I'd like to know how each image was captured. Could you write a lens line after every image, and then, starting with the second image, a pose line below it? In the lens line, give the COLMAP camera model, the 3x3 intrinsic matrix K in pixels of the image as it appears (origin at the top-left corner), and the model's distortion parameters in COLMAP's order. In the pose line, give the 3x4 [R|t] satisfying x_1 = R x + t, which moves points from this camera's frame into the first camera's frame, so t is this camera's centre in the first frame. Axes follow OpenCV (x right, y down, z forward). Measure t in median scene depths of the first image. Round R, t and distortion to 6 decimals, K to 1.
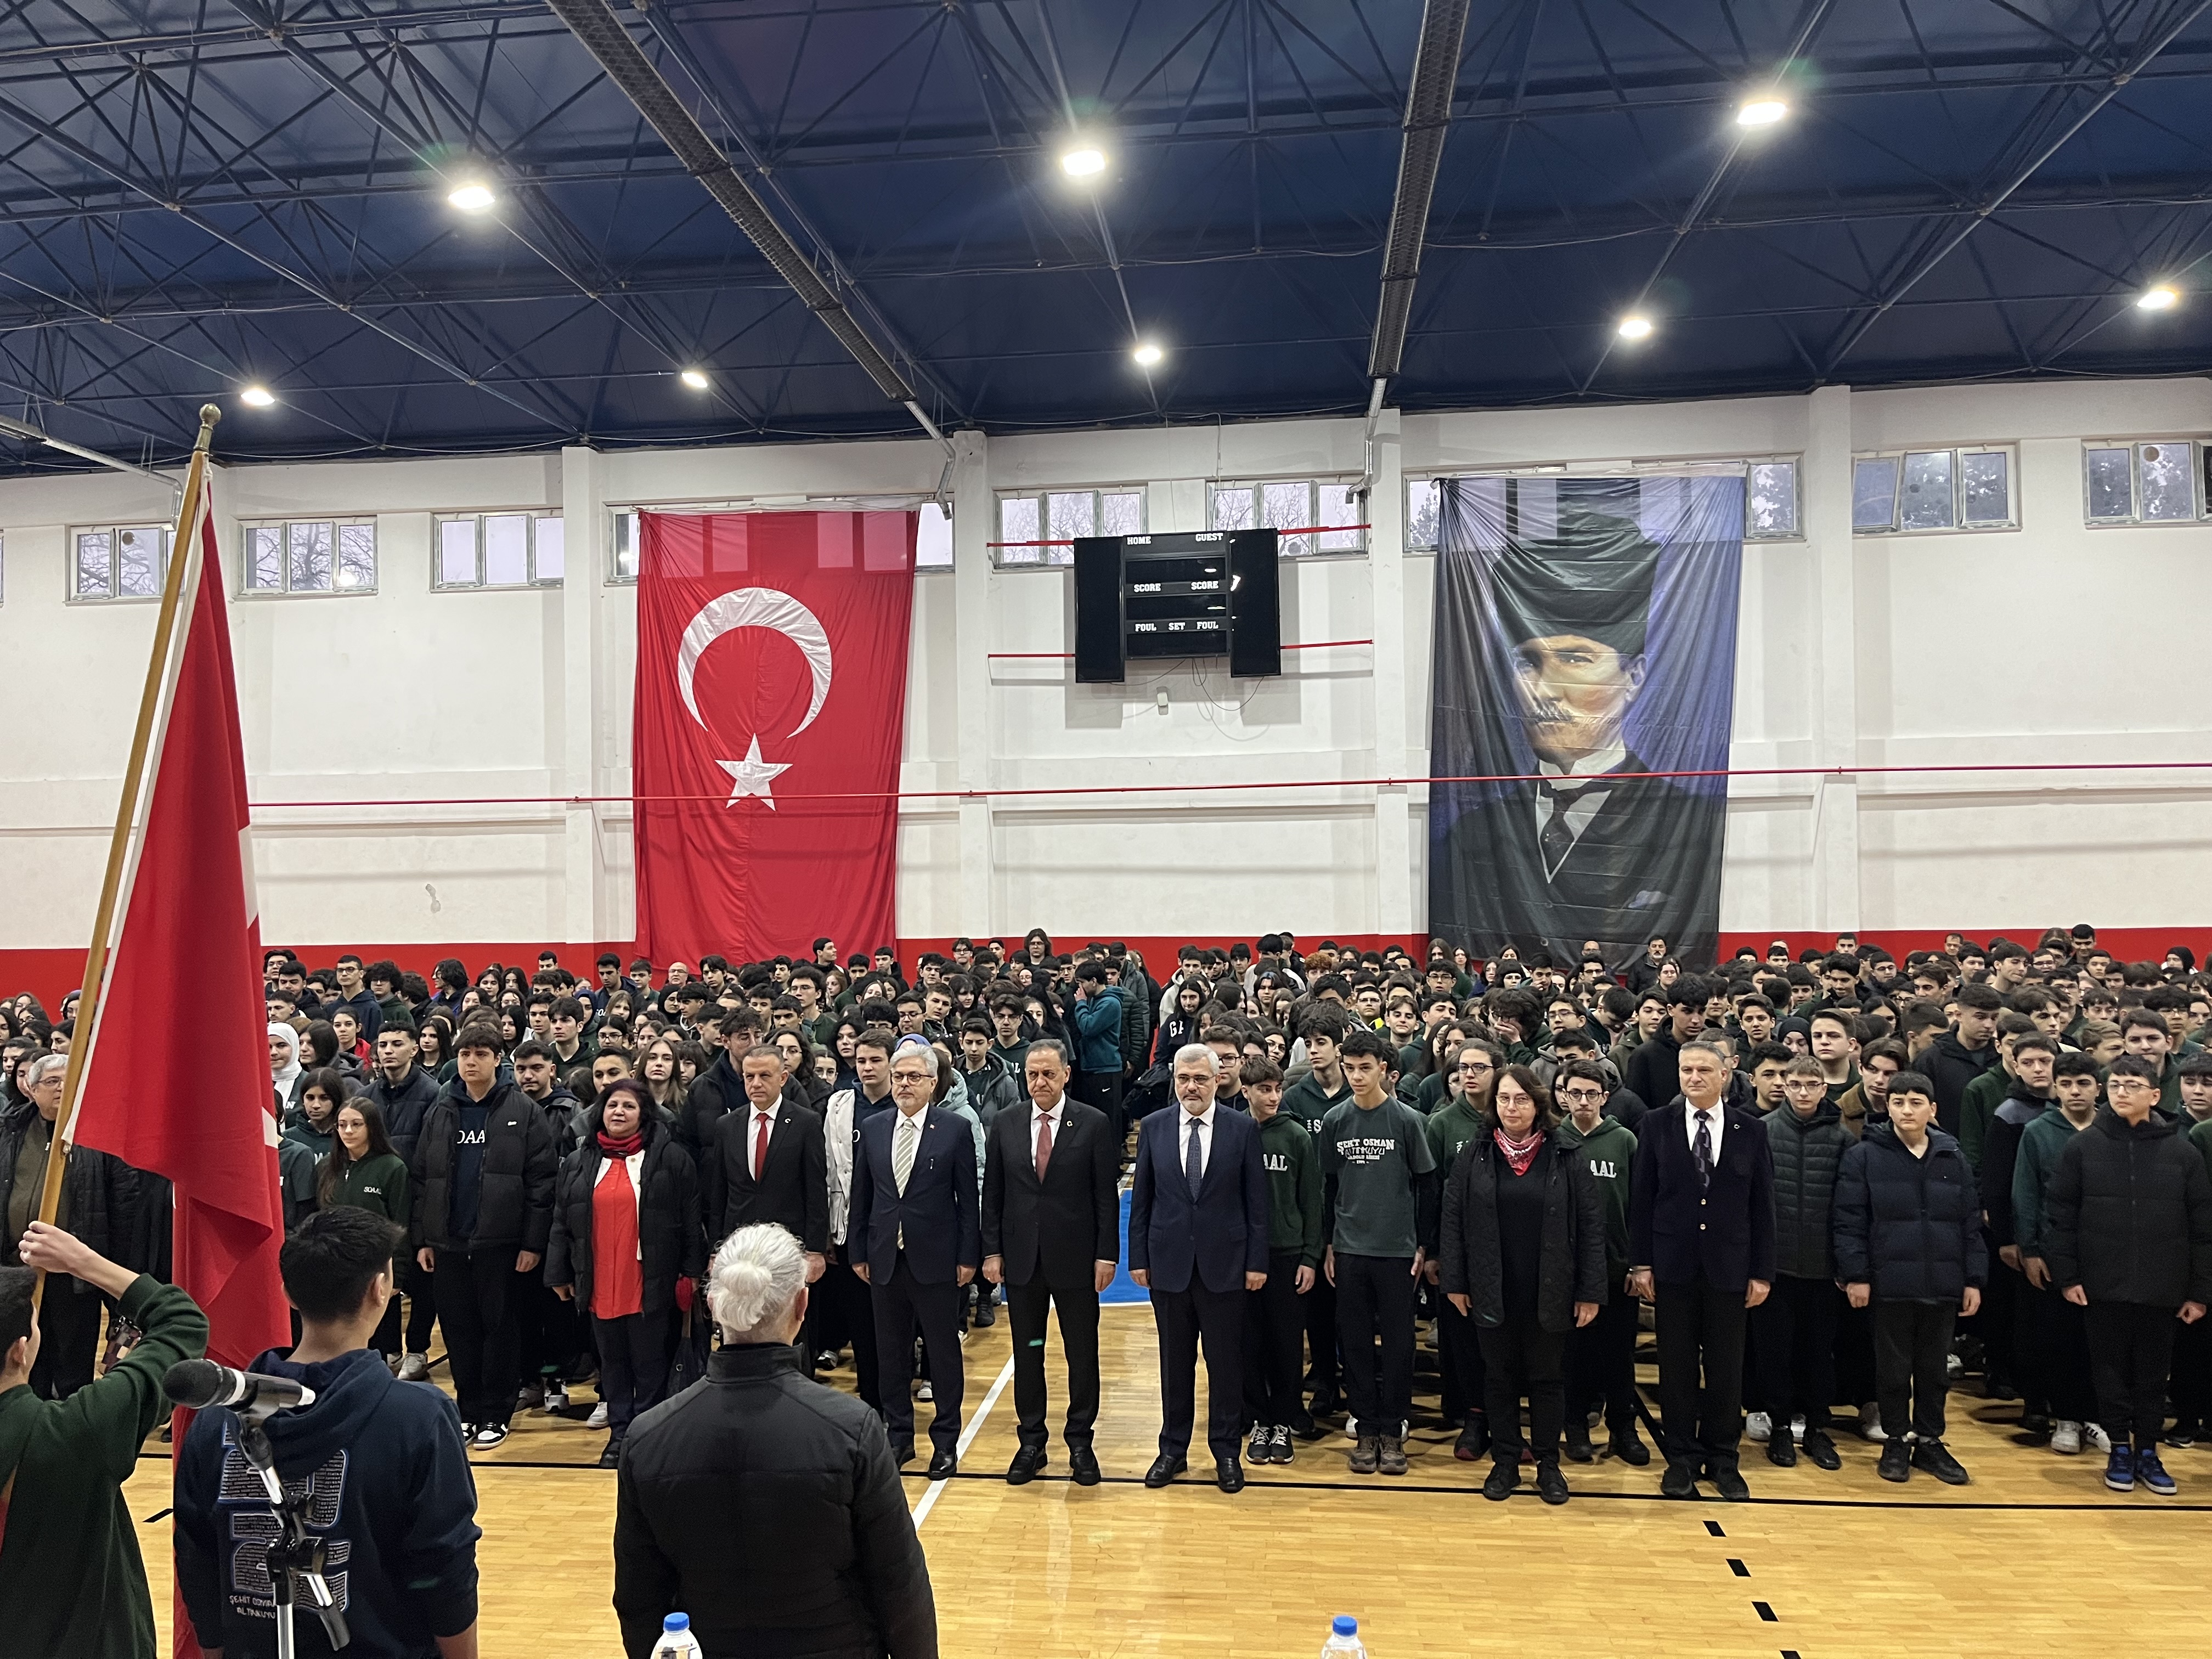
lens RADIAL K [[1746.9, 0, 1098.3], [0, 1746.9, 874.3], [0, 0, 1]] dist [0.035483, -0.028469]
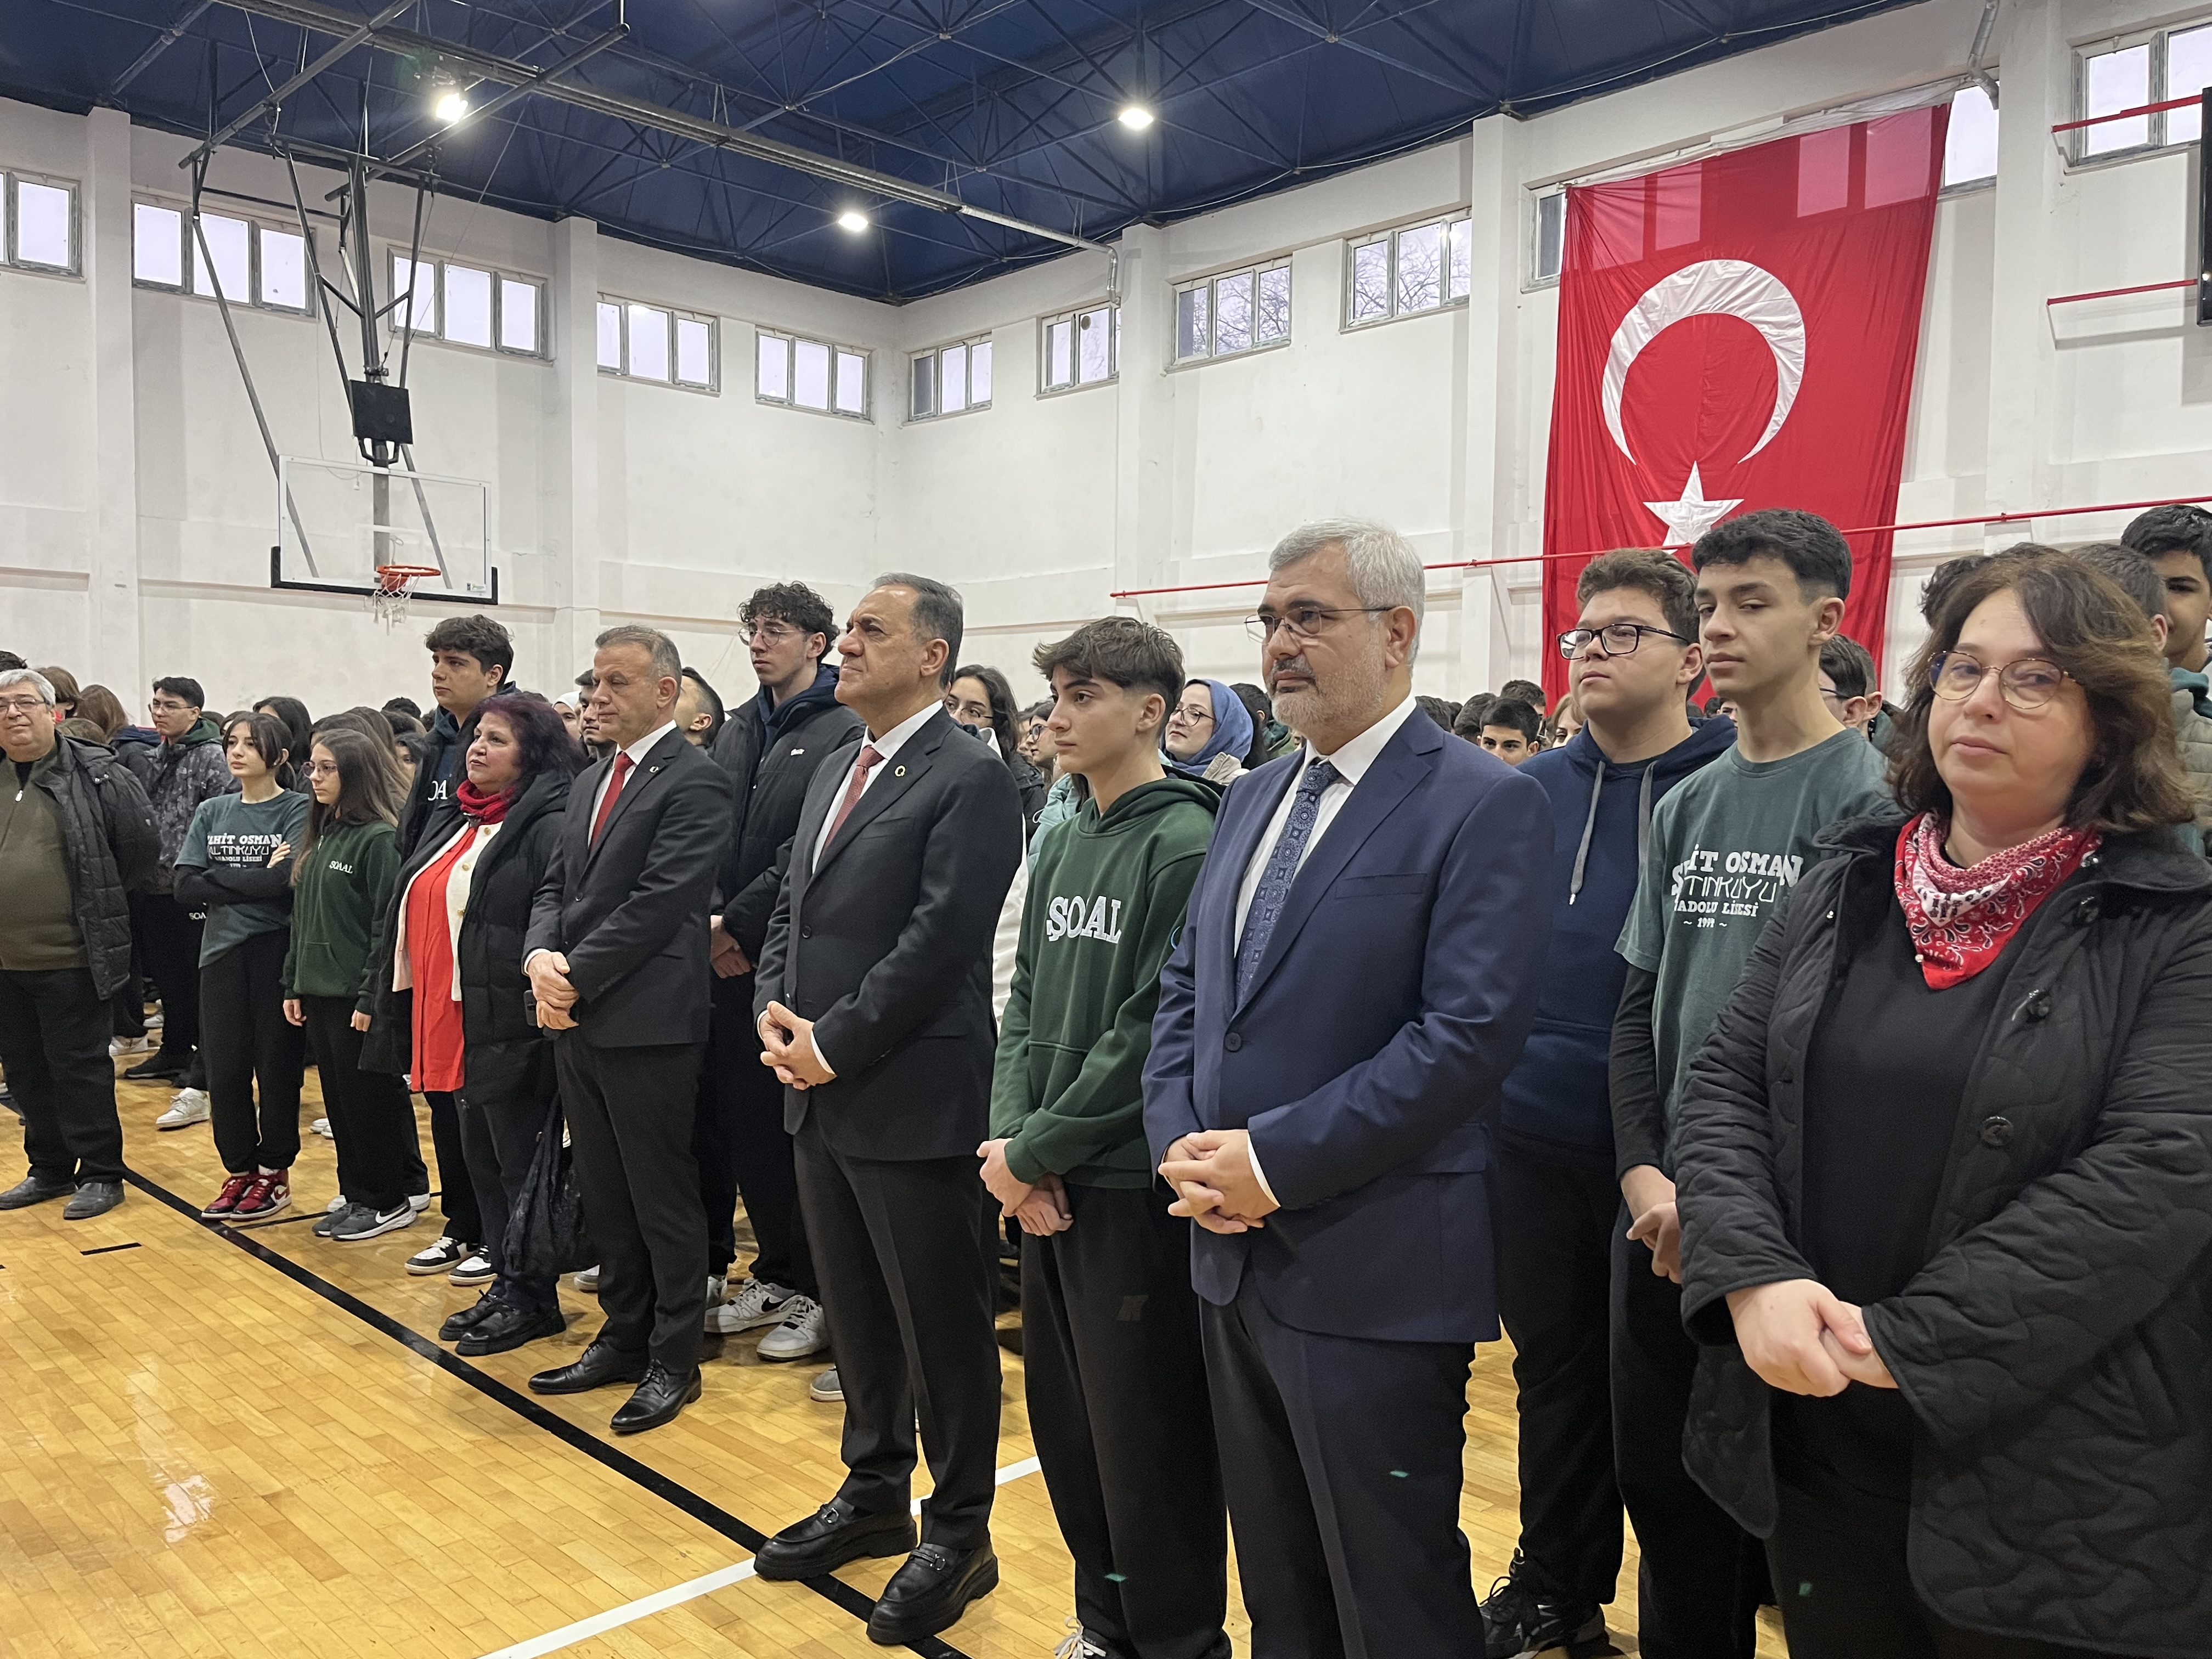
lens RADIAL K [[1746.9, 0, 1098.3], [0, 1746.9, 874.3], [0, 0, 1]] dist [0.035483, -0.028469]
pose [[0.772092, 0.060151, -0.632658, 0.091506], [-0.021403, 0.997407, 0.068709, 0.049162], [0.635151, -0.039509, 0.771377, 0.252992]]
